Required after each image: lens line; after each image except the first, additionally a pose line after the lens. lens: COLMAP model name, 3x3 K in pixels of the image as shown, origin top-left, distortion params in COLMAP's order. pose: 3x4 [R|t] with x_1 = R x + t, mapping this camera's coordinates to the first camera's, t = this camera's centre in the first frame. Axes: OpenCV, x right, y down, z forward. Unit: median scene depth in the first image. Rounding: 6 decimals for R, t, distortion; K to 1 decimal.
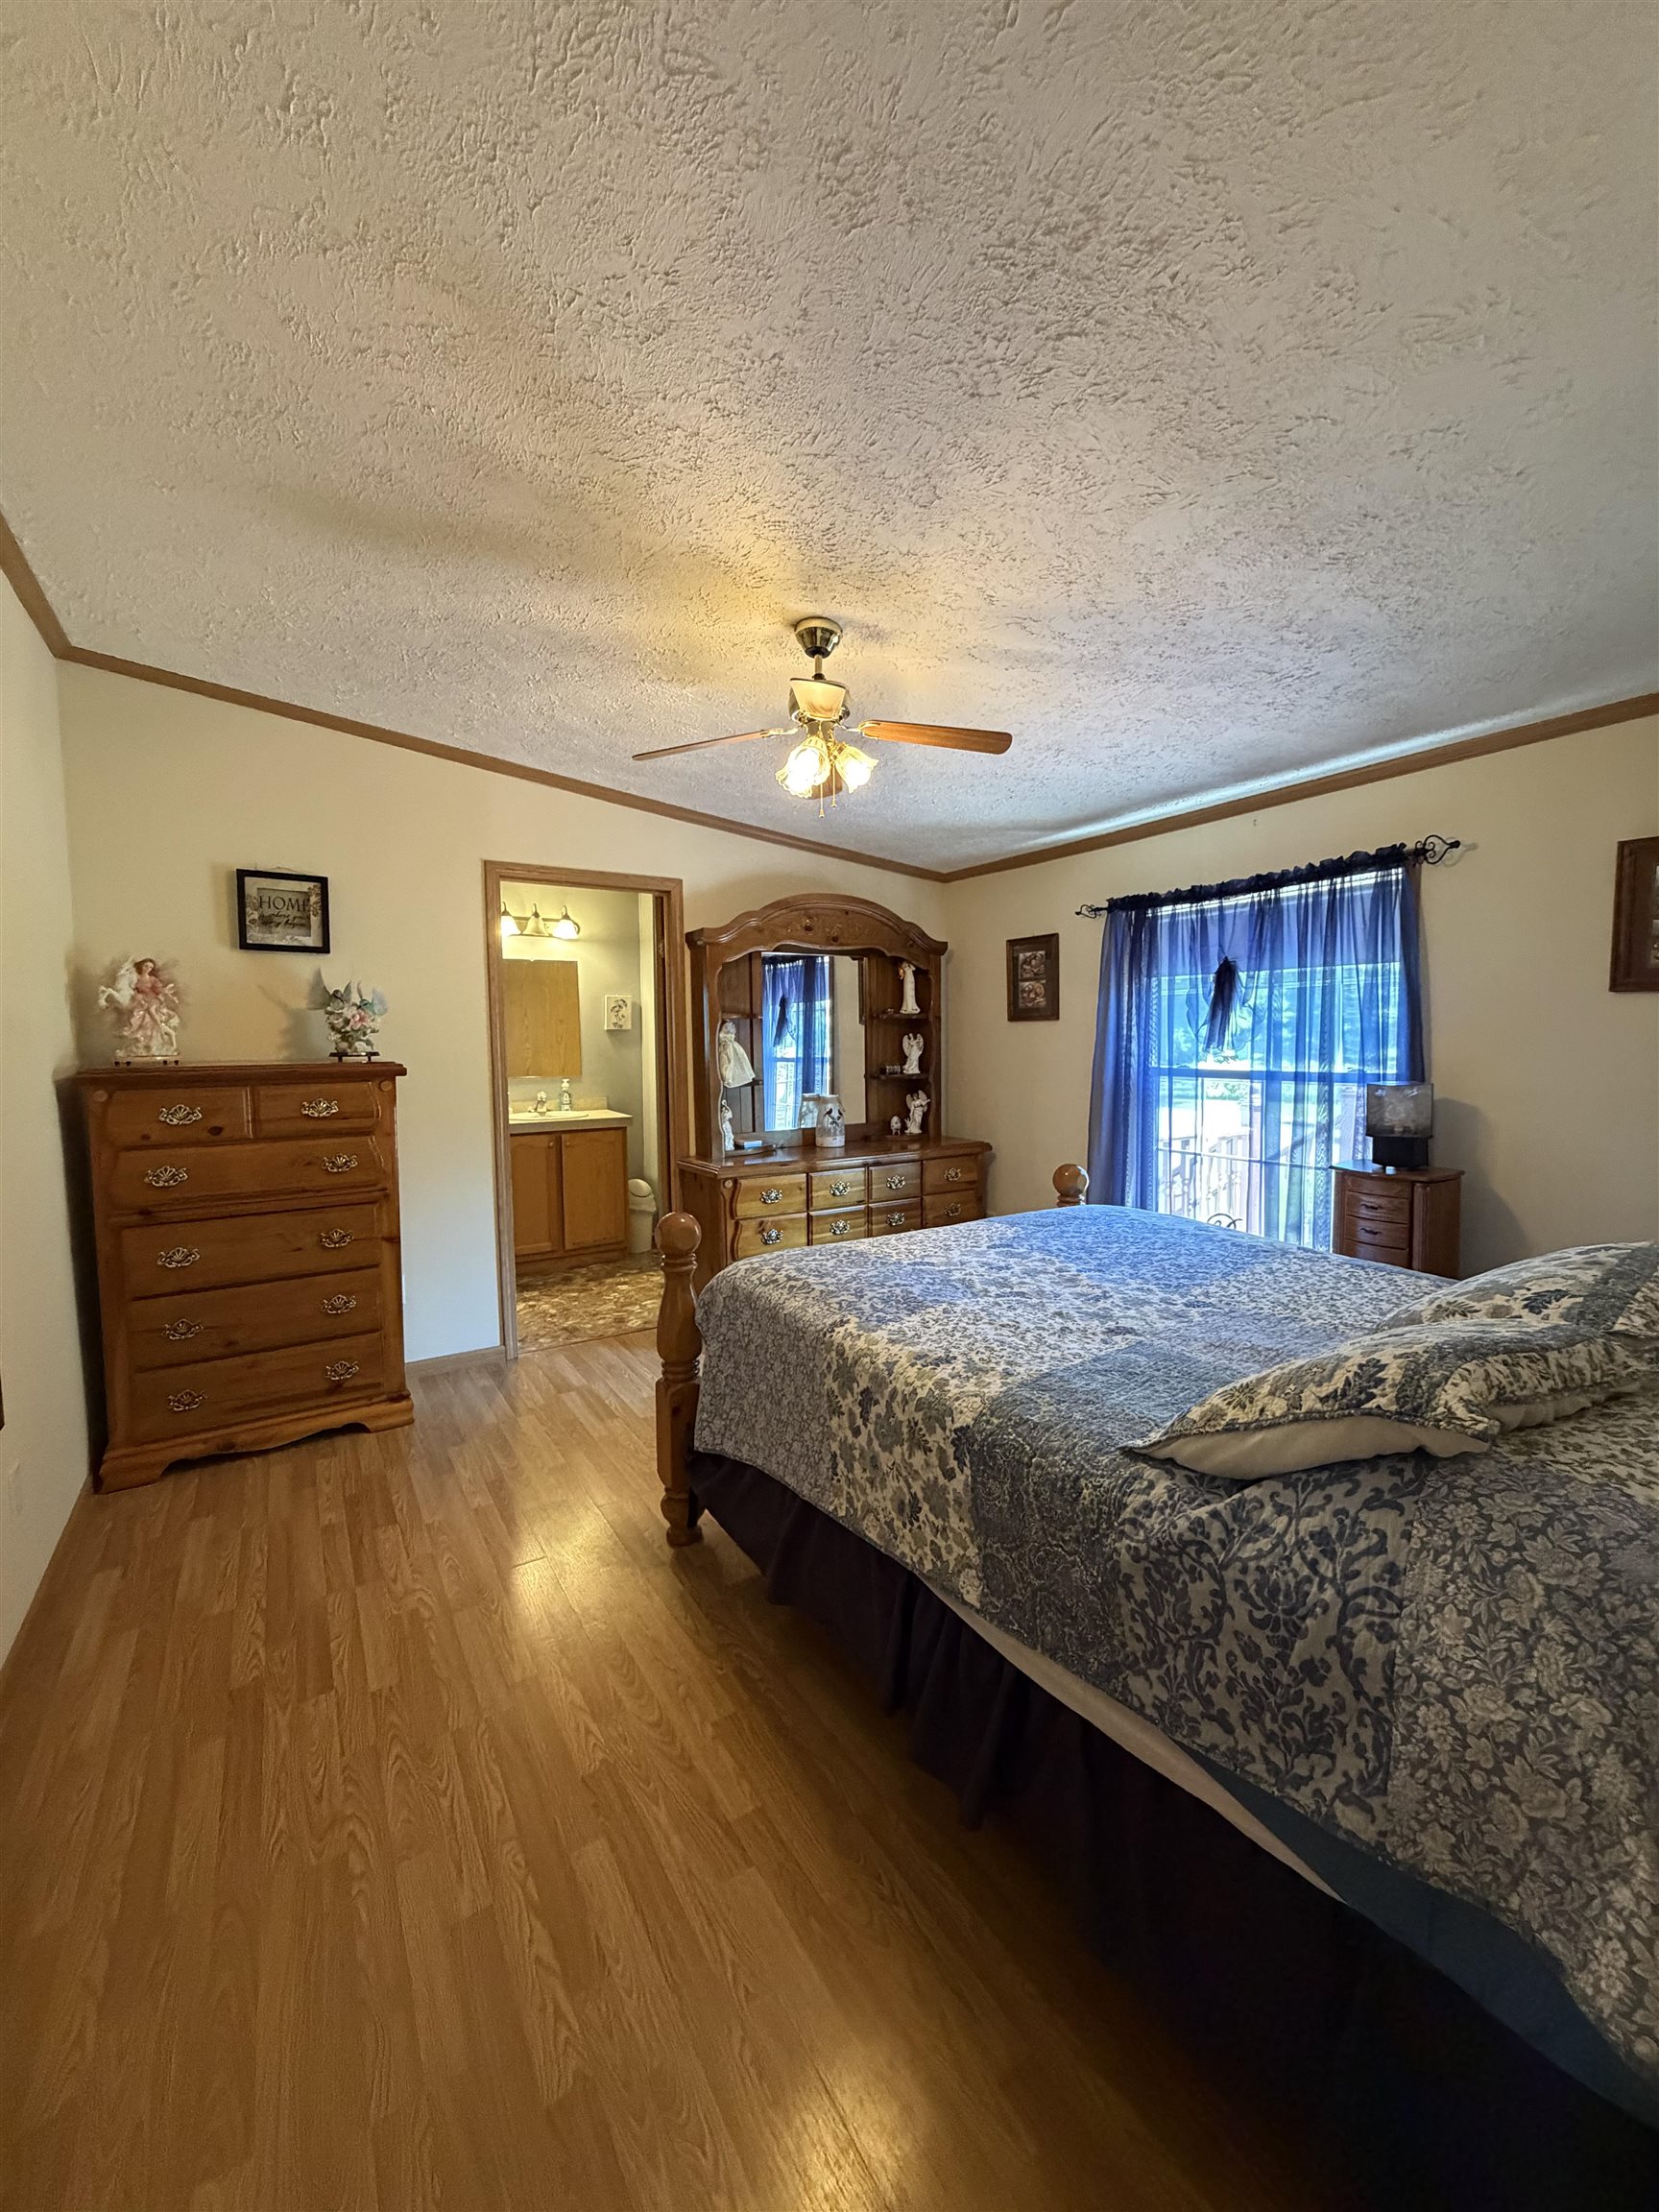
lens RADIAL K [[882.6, 0, 838.9], [0, 882.6, 1098.1], [0, 0, 1]] dist [-0.002252, -0.000343]
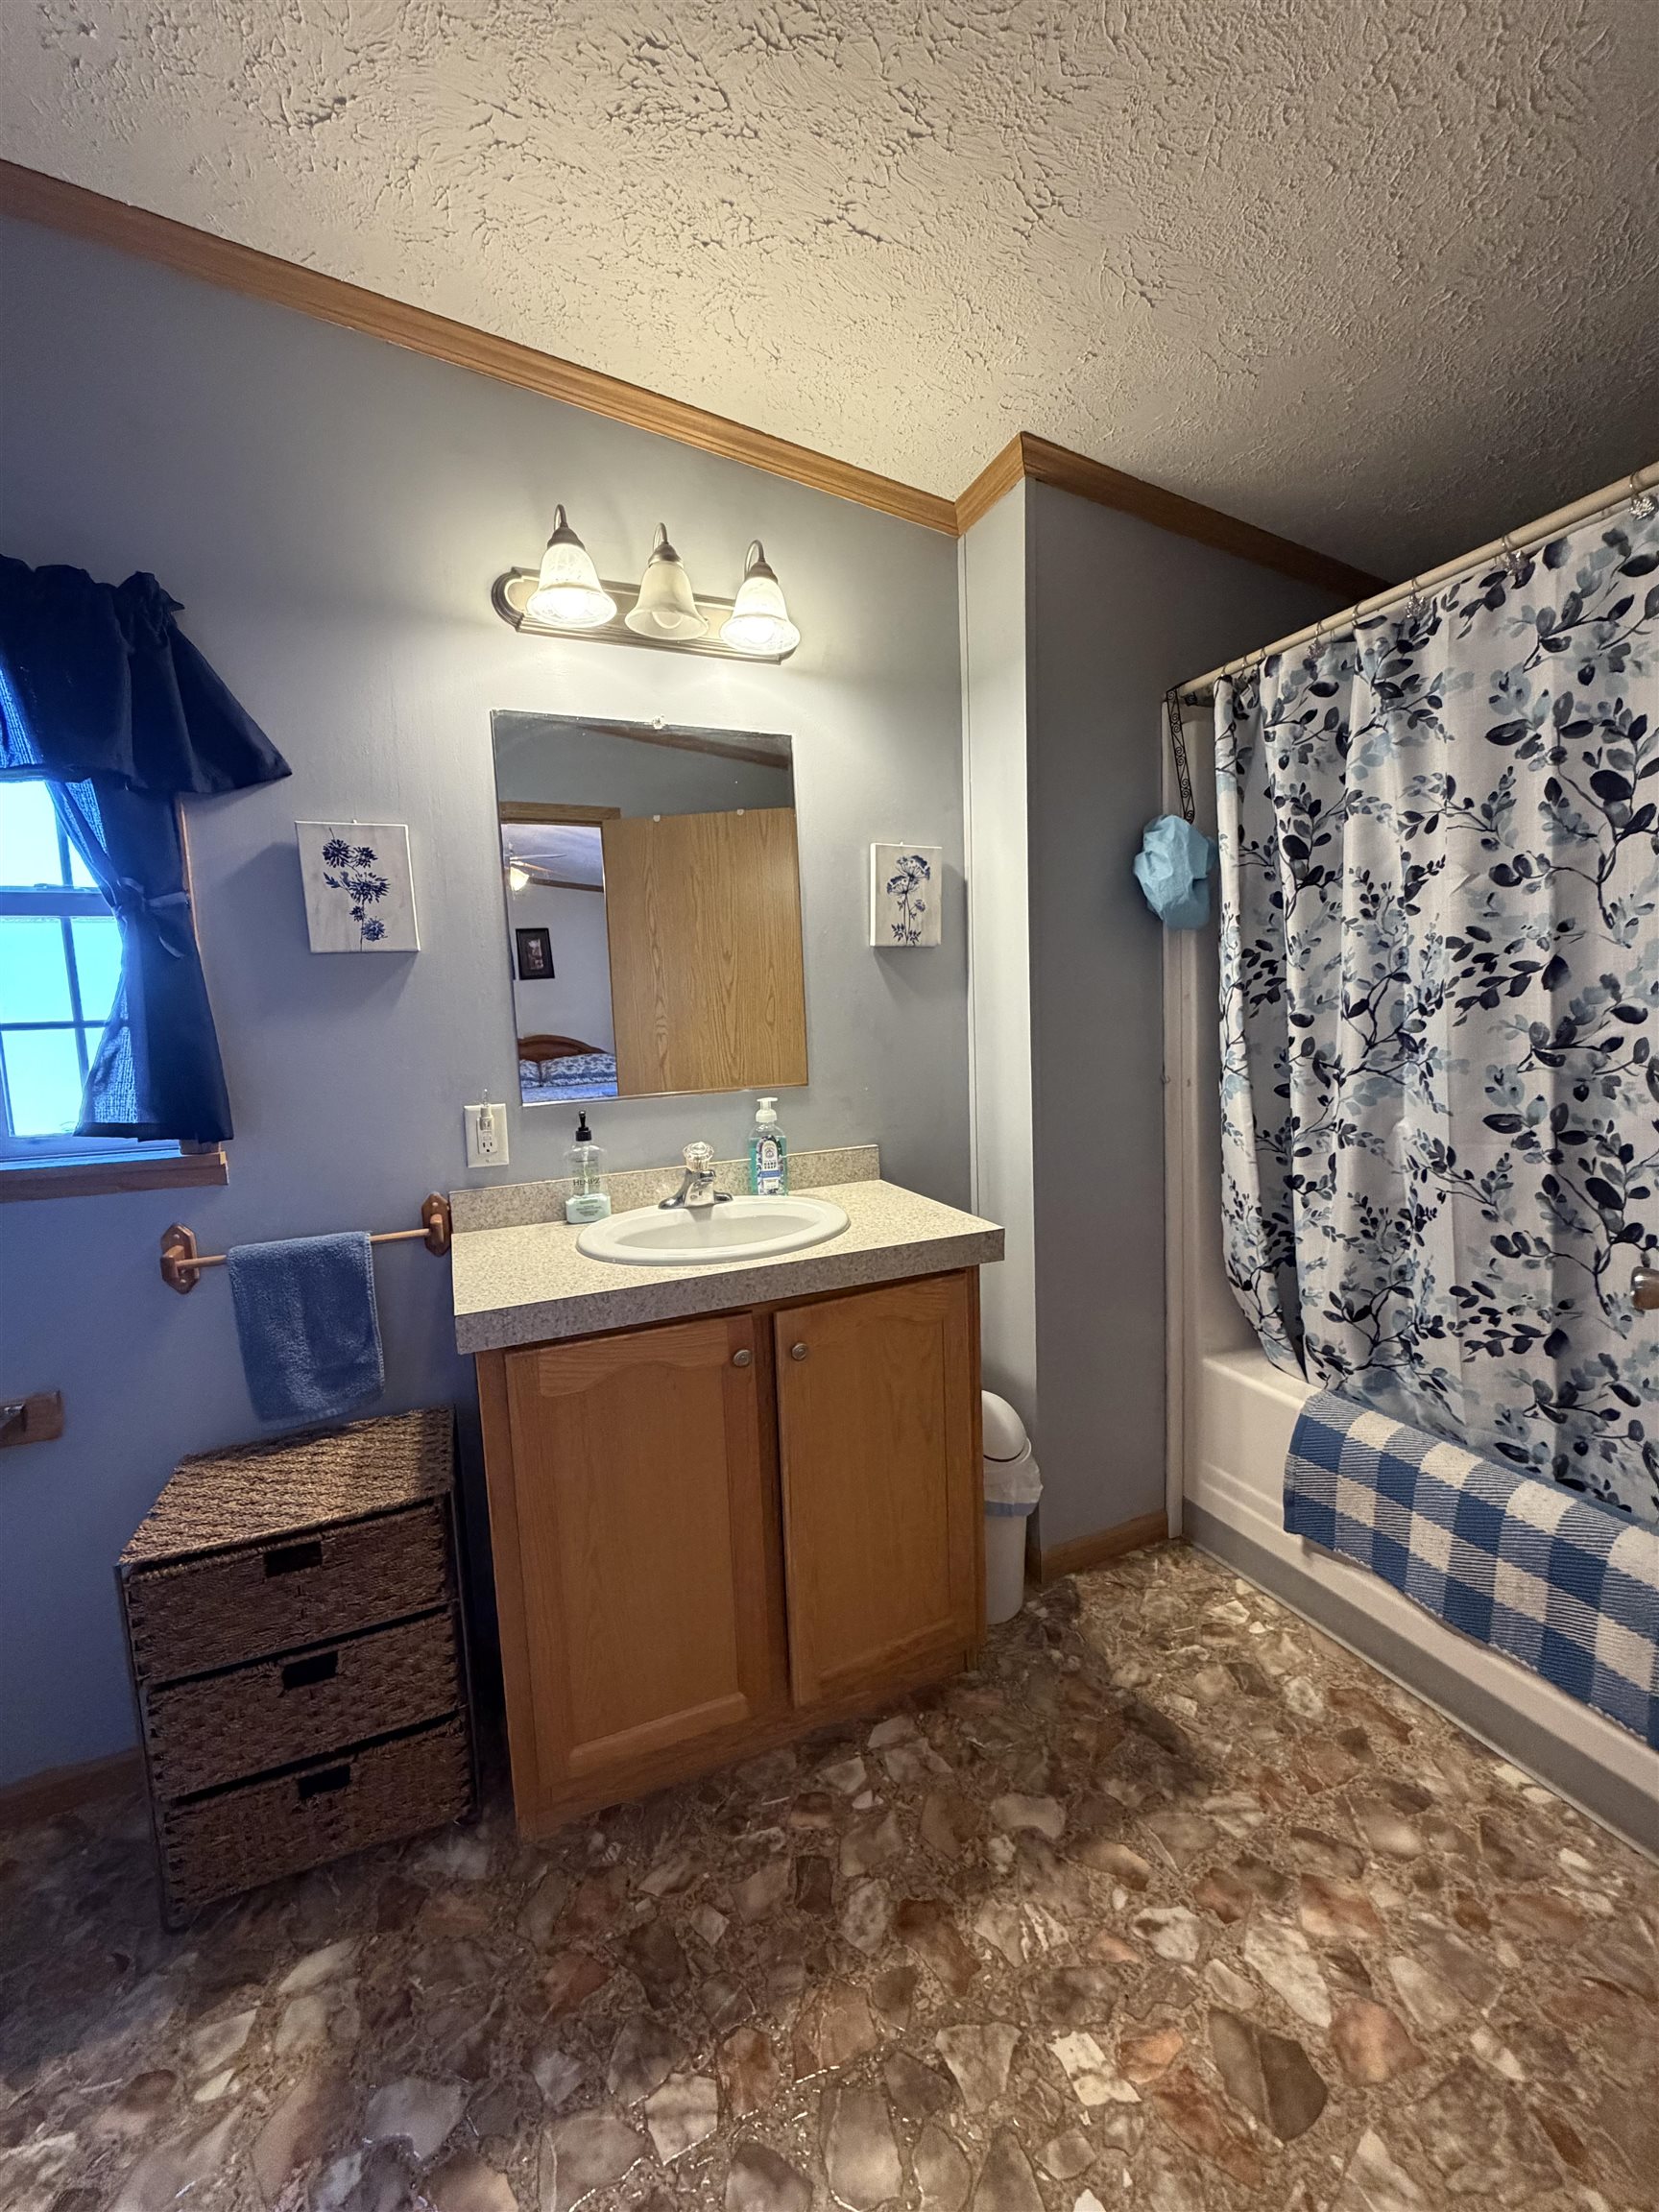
lens RADIAL K [[882.6, 0, 827.4], [0, 882.6, 1110.4], [0, 0, 1]] dist [-0.002252, -0.000343]
pose [[0.987642, -0.010166, -0.156397, -0.236770], [0.016489, 0.999096, 0.039186, -0.028968], [0.155858, -0.041280, 0.986917, 0.682665]]
